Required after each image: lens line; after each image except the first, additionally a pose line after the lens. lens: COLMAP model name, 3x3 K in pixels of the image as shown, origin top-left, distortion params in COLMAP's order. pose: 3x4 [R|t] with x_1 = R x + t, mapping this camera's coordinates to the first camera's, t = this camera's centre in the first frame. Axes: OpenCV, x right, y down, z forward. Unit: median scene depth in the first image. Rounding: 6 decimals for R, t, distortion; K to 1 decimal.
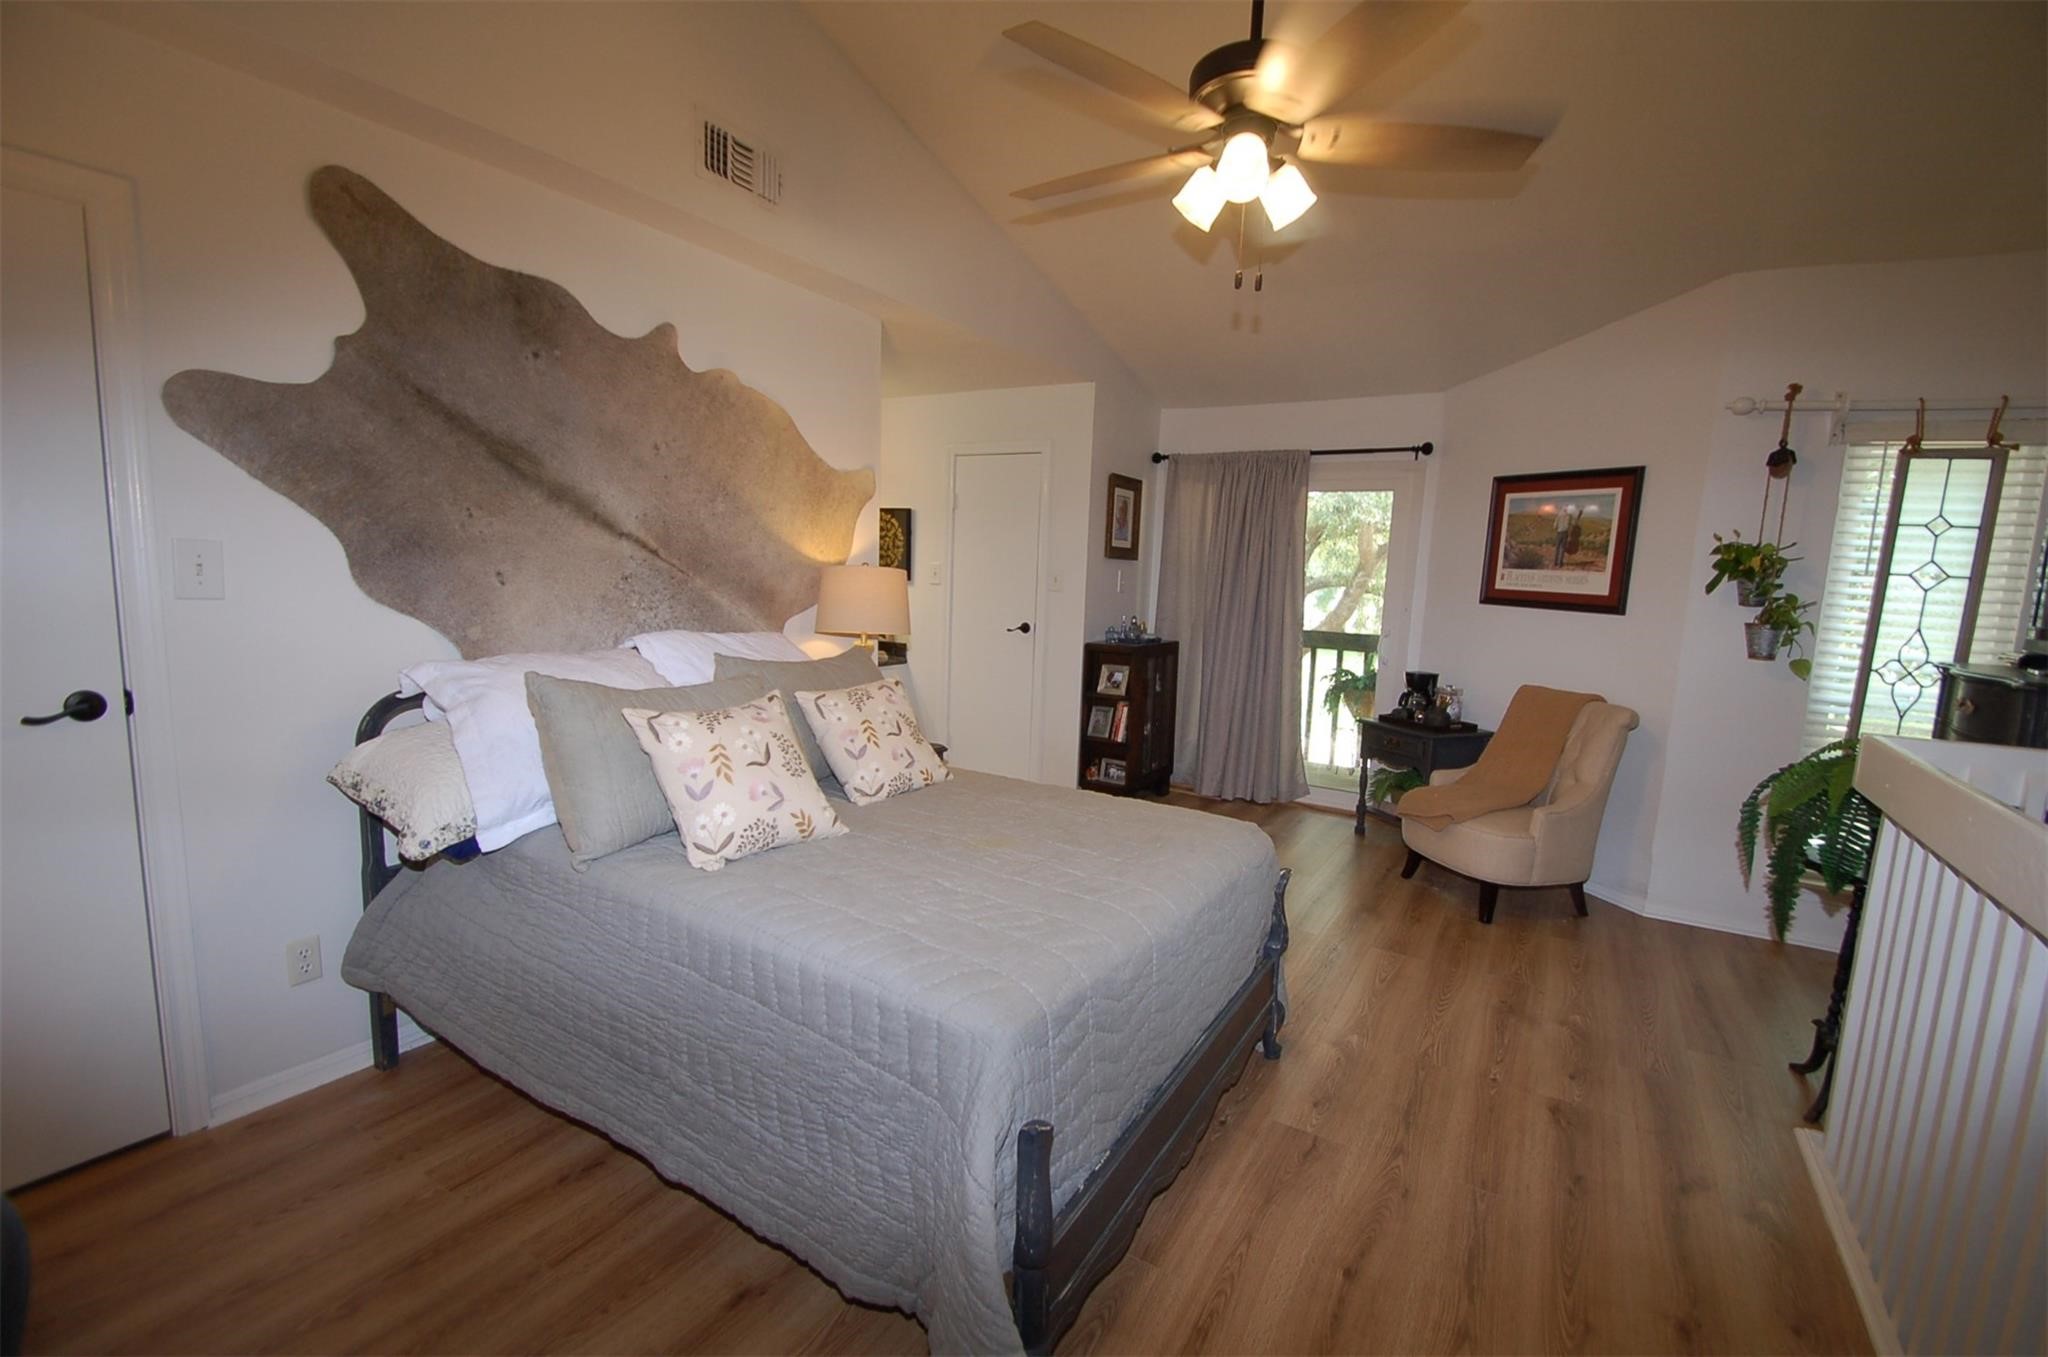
lens RADIAL K [[899.2, 0, 1036.5], [0, 899.2, 690.4], [0, 0, 1]] dist [0.003565, -0.009912]
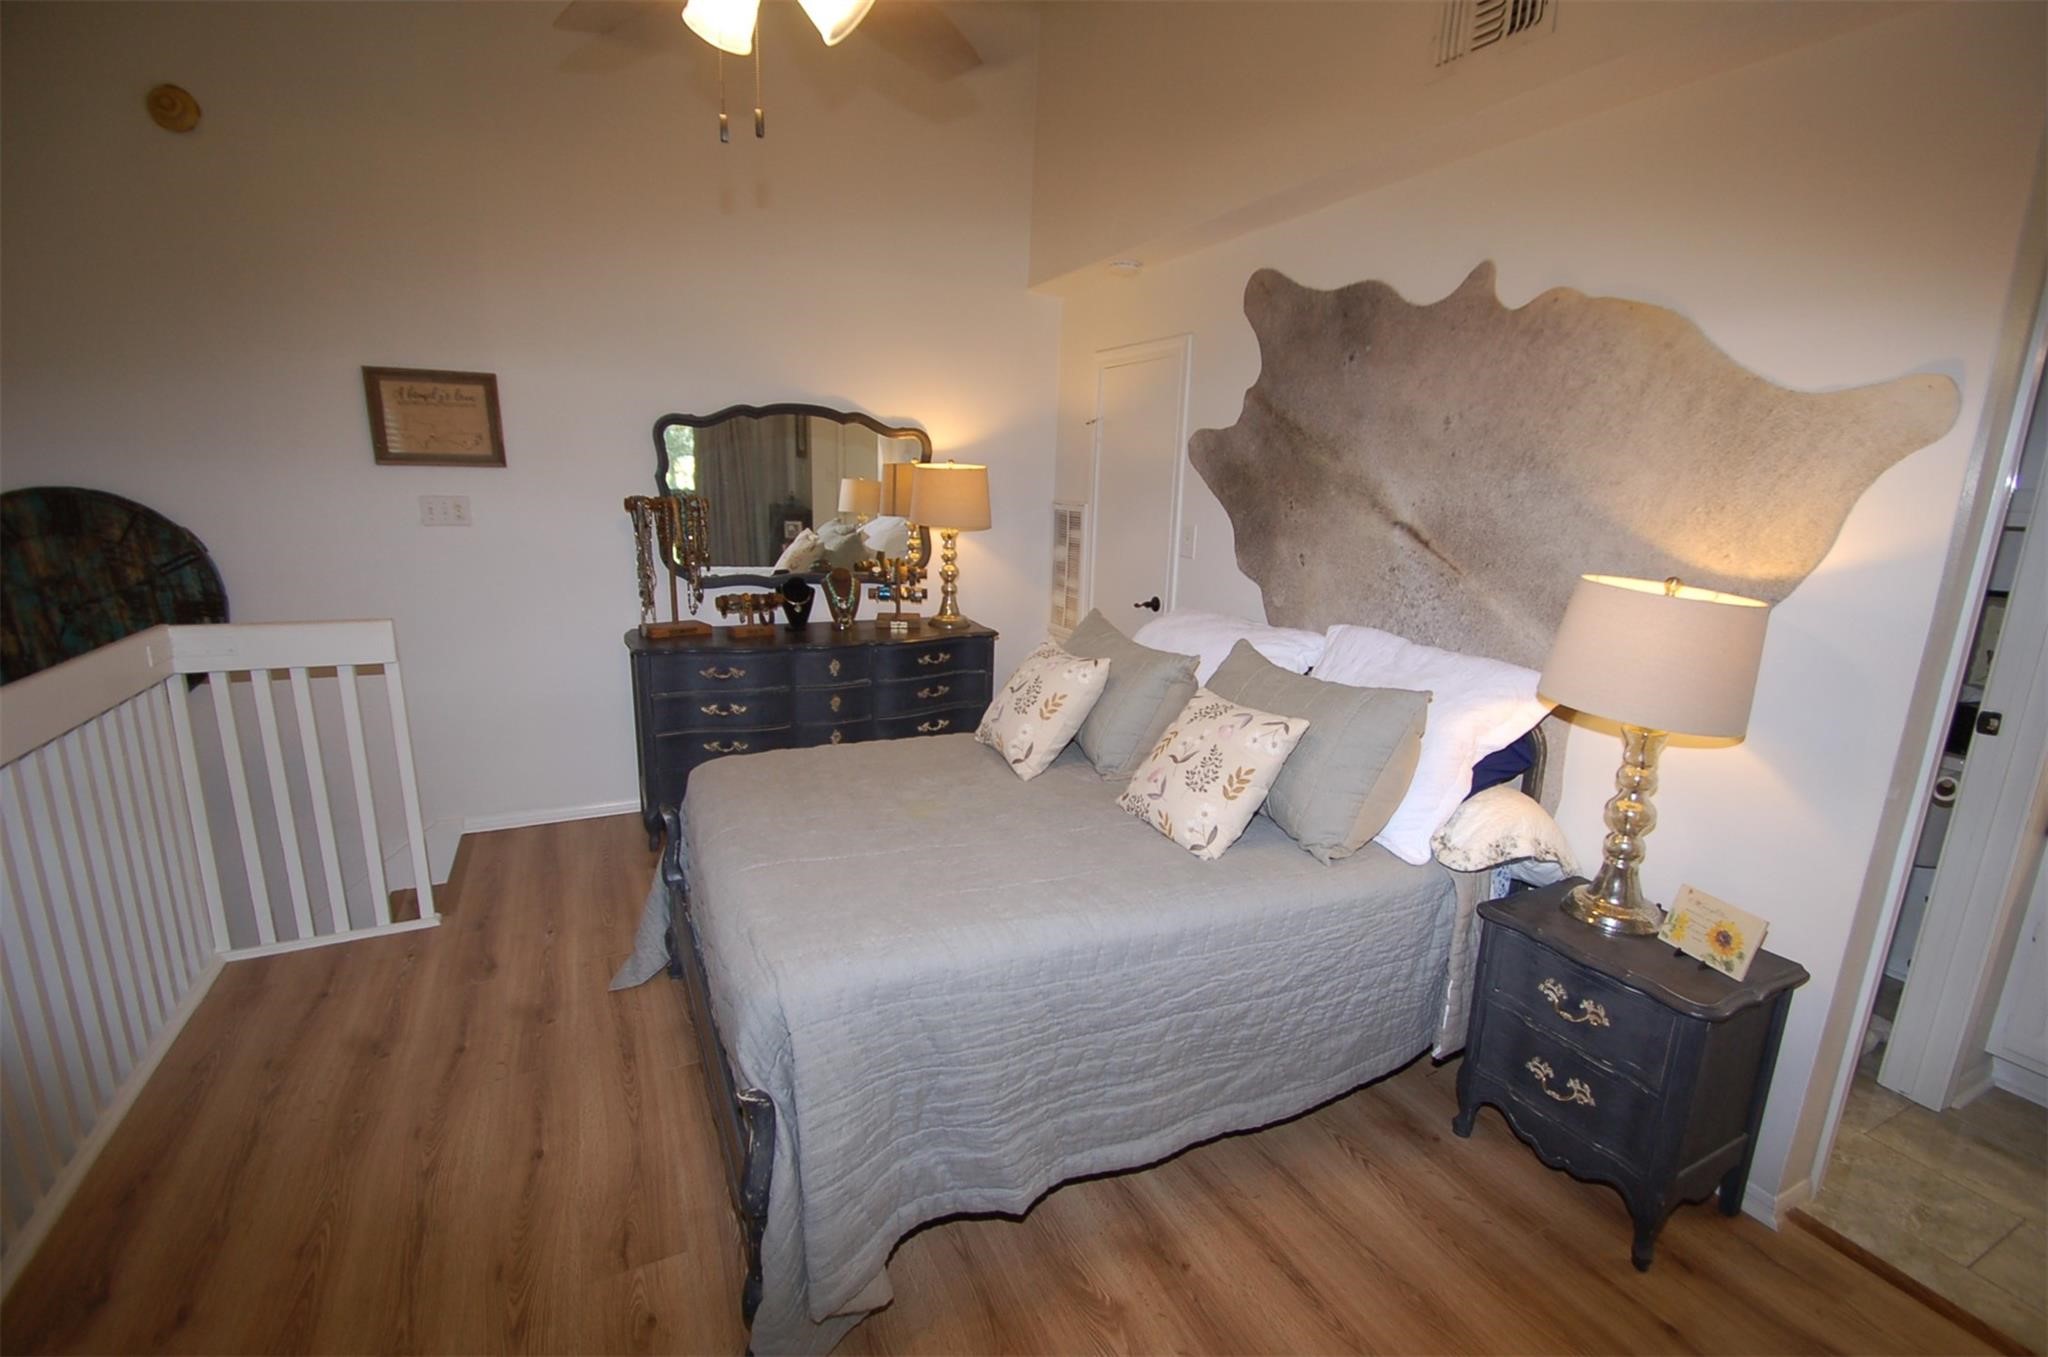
lens RADIAL K [[899.2, 0, 1030.2], [0, 899.2, 683.5], [0, 0, 1]] dist [0.003565, -0.009912]
pose [[-0.545028, 0.129637, -0.828335, 0.557964], [-0.163667, 0.952516, 0.256761, -0.196202], [0.822288, 0.275513, -0.497931, 1.224464]]
